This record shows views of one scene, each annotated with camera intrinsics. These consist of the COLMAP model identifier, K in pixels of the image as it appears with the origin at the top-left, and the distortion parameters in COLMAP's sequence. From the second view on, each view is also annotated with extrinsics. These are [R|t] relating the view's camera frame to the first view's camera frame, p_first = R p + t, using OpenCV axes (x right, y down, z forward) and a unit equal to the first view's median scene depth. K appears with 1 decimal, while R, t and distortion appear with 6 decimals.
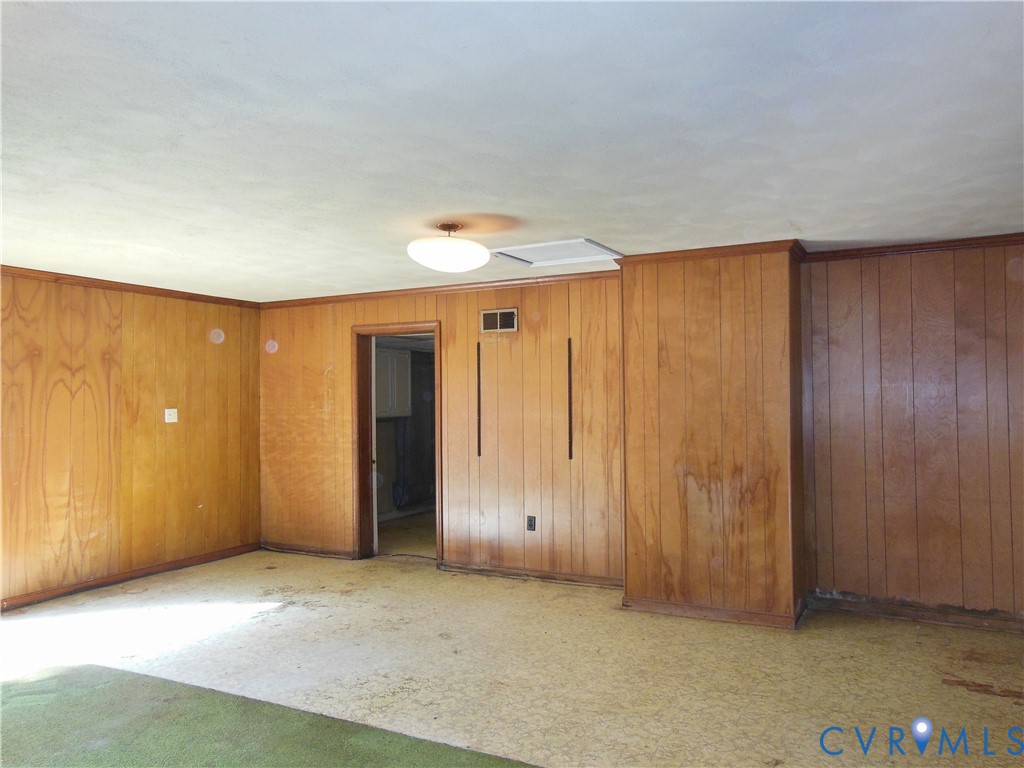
lens RADIAL K [[765.9, 0, 513.2], [0, 765.9, 384.1], [0, 0, 1]] dist [-0.007578, 0.058840]
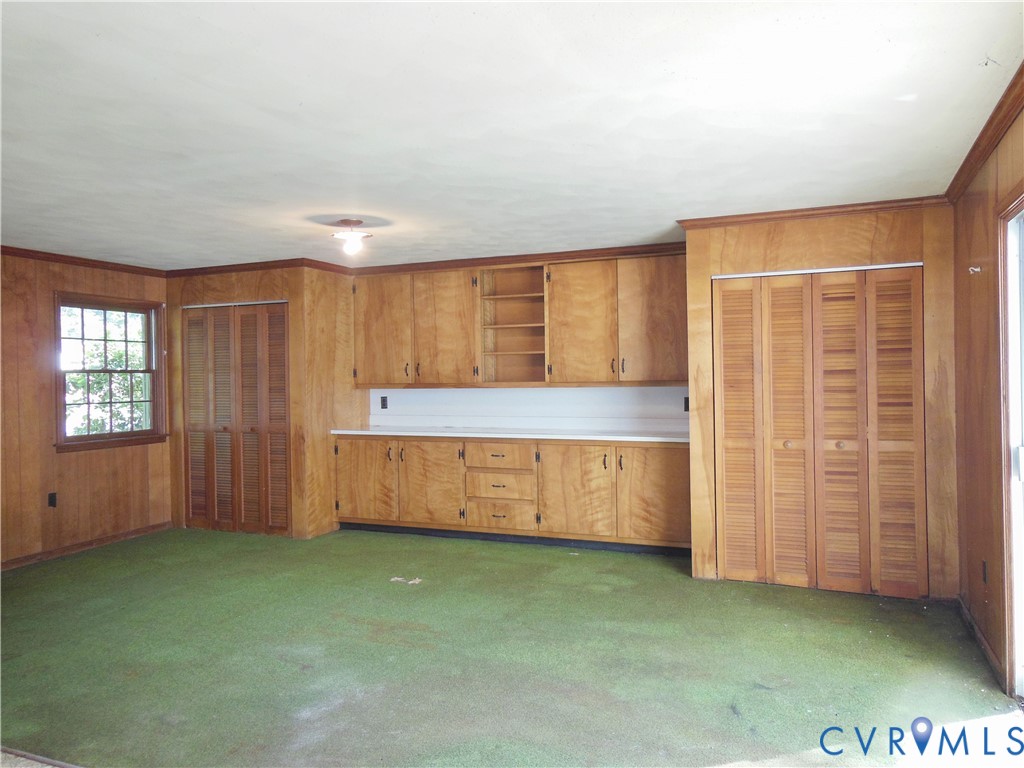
lens RADIAL K [[765.9, 0, 516.6], [0, 765.9, 380.4], [0, 0, 1]] dist [-0.007578, 0.058840]
pose [[-0.994445, 0.031519, -0.100424, -0.635301], [0.033077, 0.999356, -0.013881, 0.056736], [0.099922, -0.017126, -0.994848, 1.780967]]
